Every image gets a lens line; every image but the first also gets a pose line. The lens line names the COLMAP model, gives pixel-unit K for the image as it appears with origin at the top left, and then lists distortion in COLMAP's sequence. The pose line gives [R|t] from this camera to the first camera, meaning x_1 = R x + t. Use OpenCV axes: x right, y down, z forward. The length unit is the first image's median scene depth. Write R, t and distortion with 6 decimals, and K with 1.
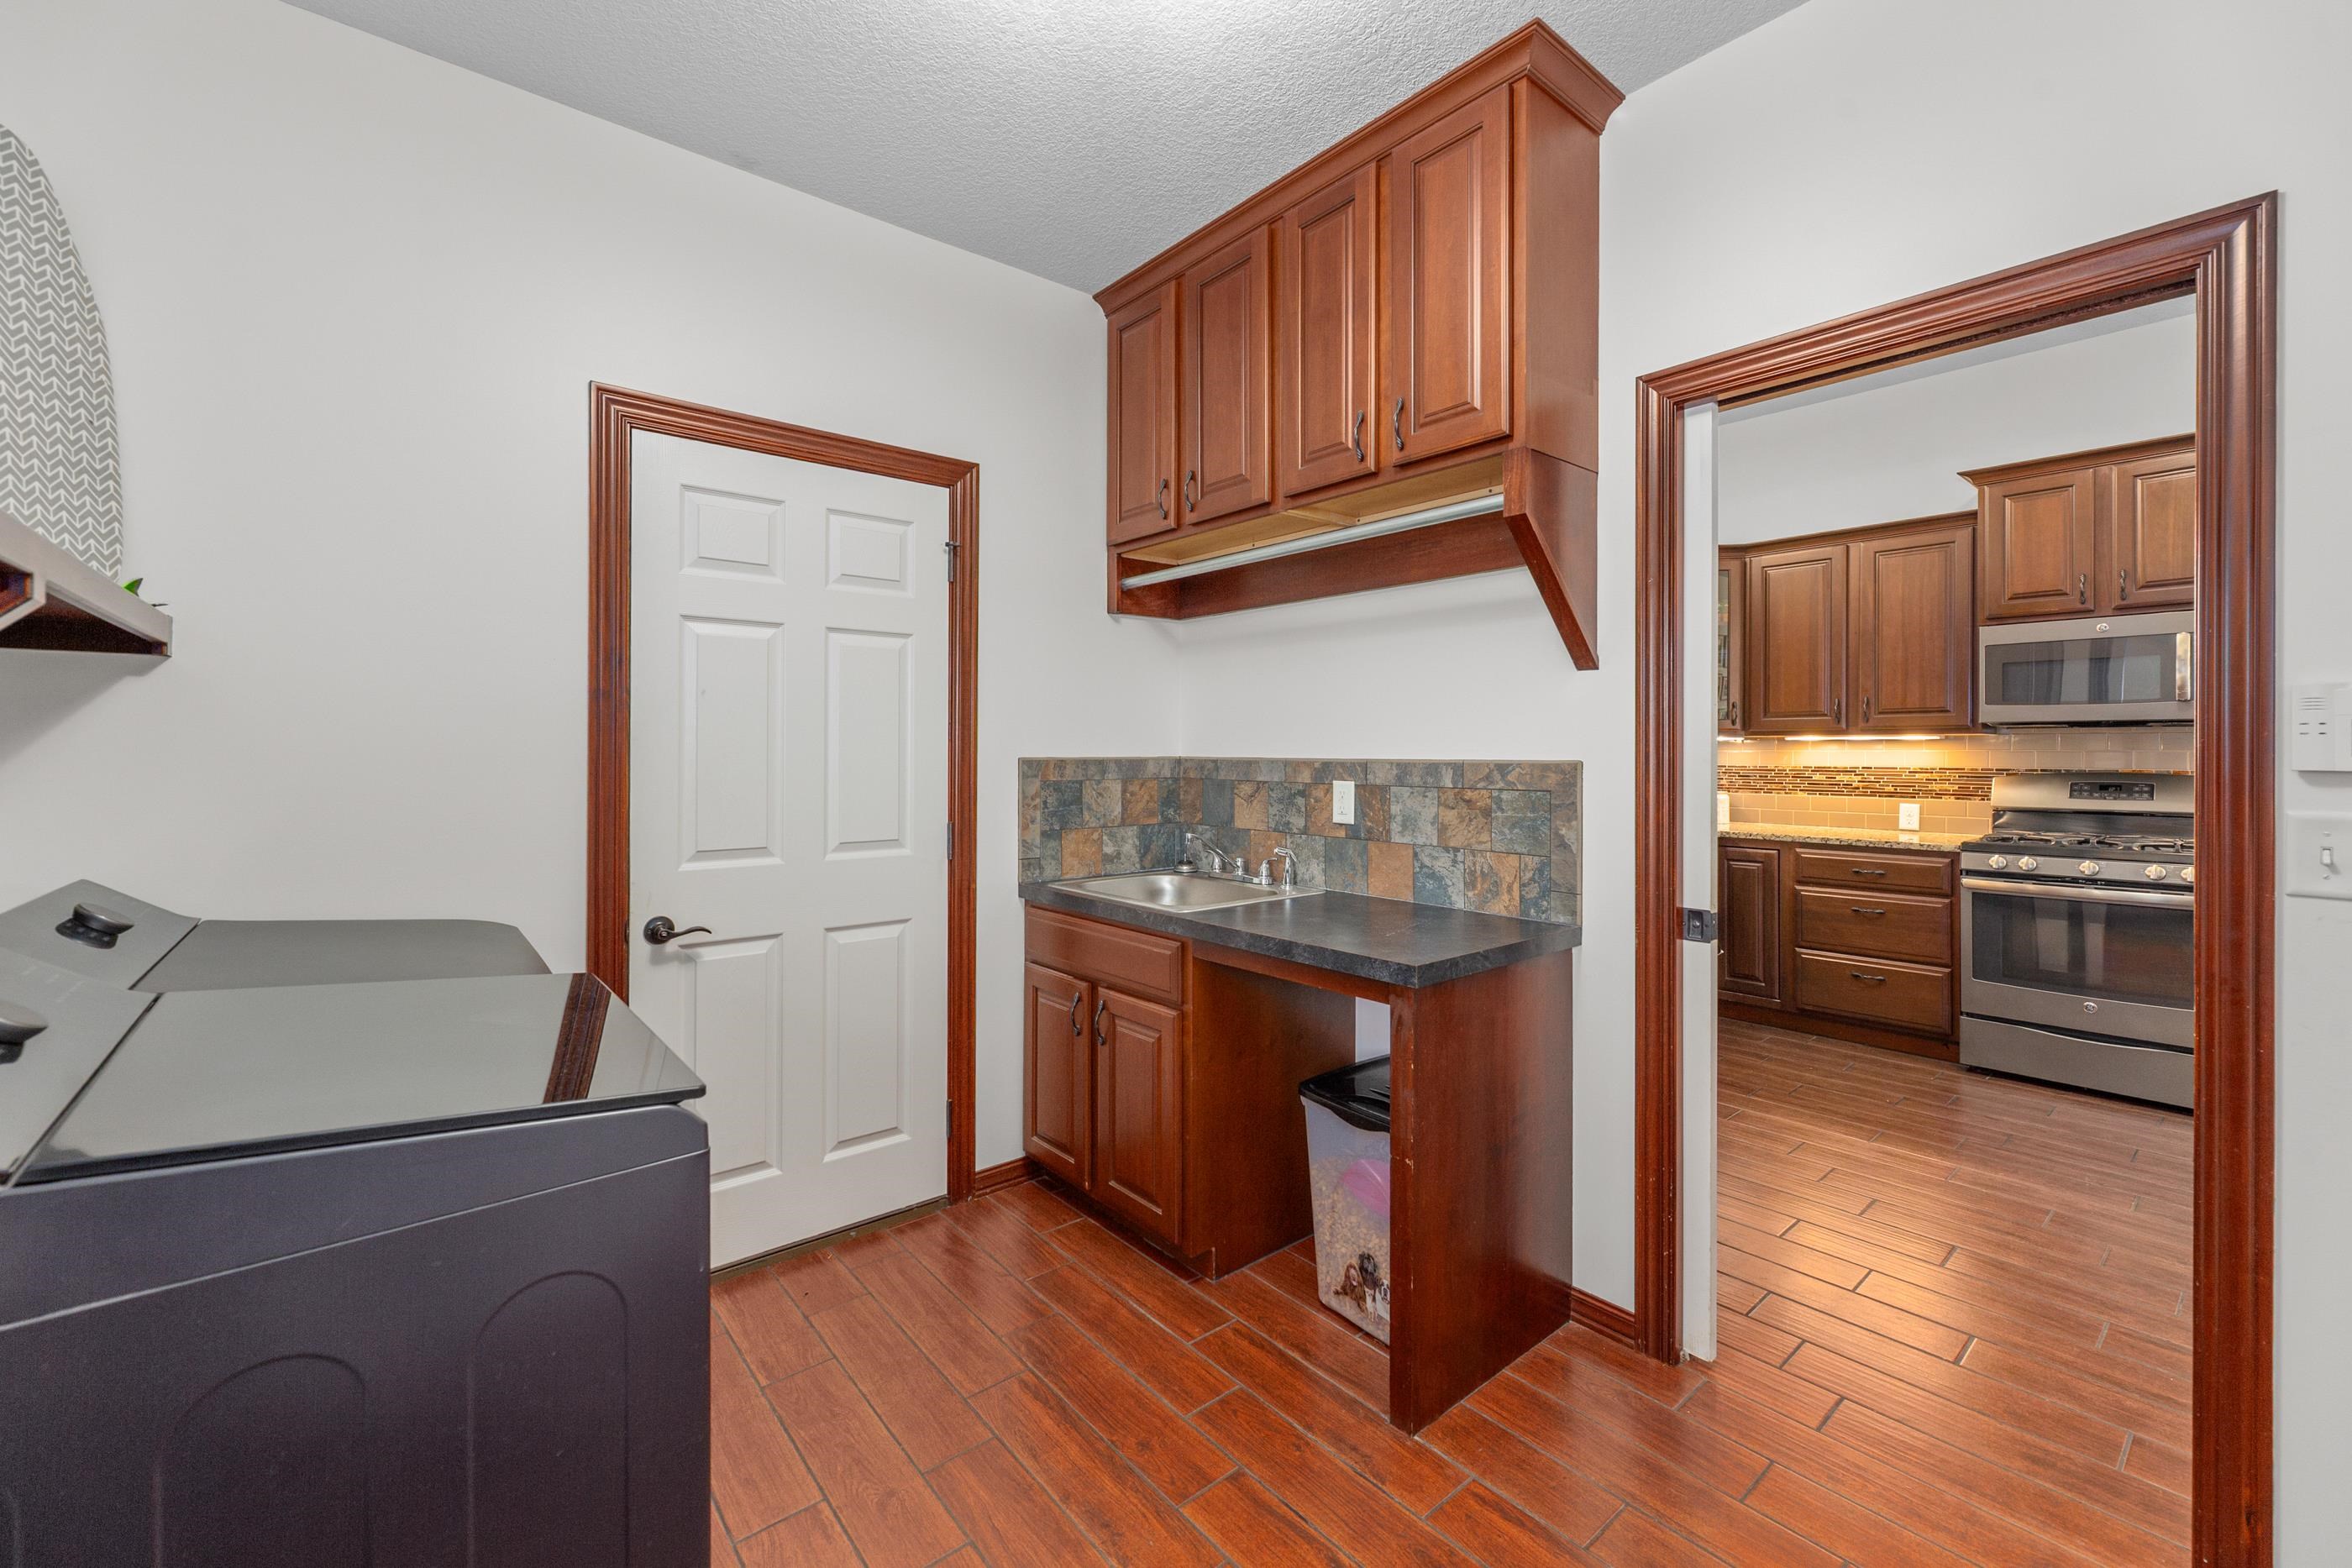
lens RADIAL K [[955.1, 0, 1178.3], [0, 955.1, 747.9], [0, 0, 1]] dist [-0.002200, -0.000020]
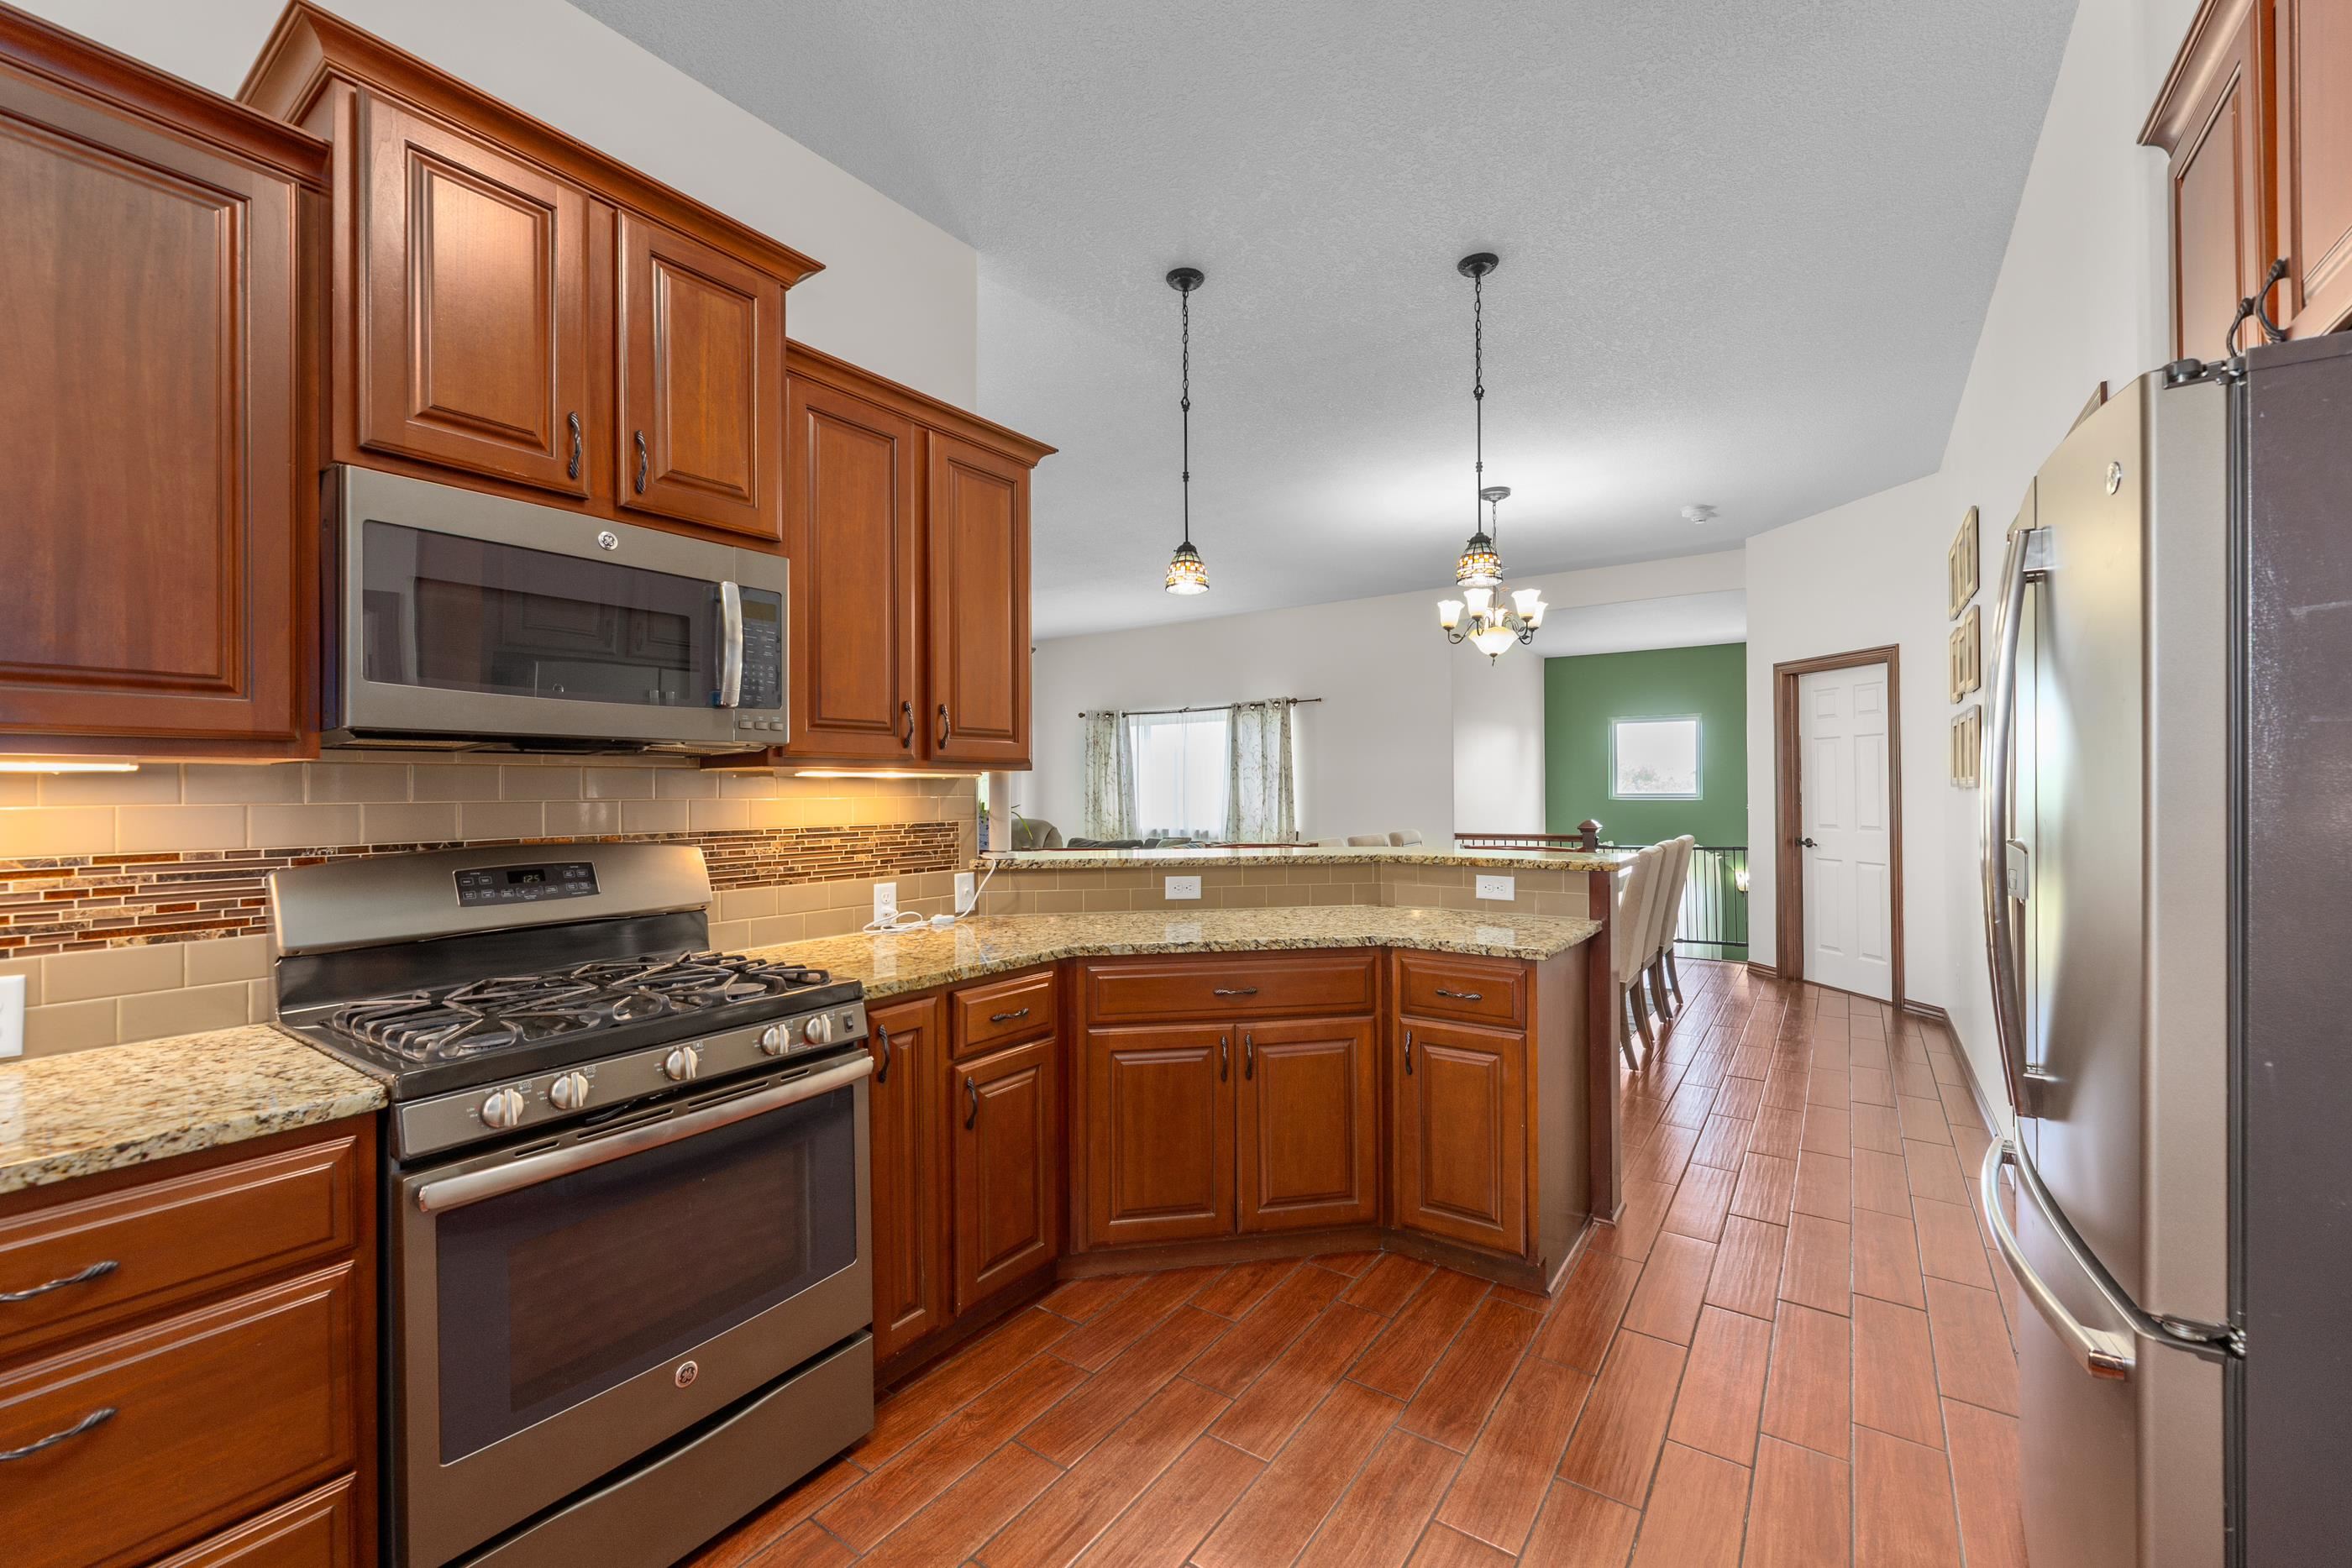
lens RADIAL K [[955.1, 0, 1175.1], [0, 955.1, 791.4], [0, 0, 1]] dist [-0.002200, -0.000020]
pose [[-0.260466, 0.002802, 0.965479, 0.406802], [0.007775, 0.999969, -0.000804, 0.000742], [-0.965452, 0.007297, -0.260480, 0.789033]]
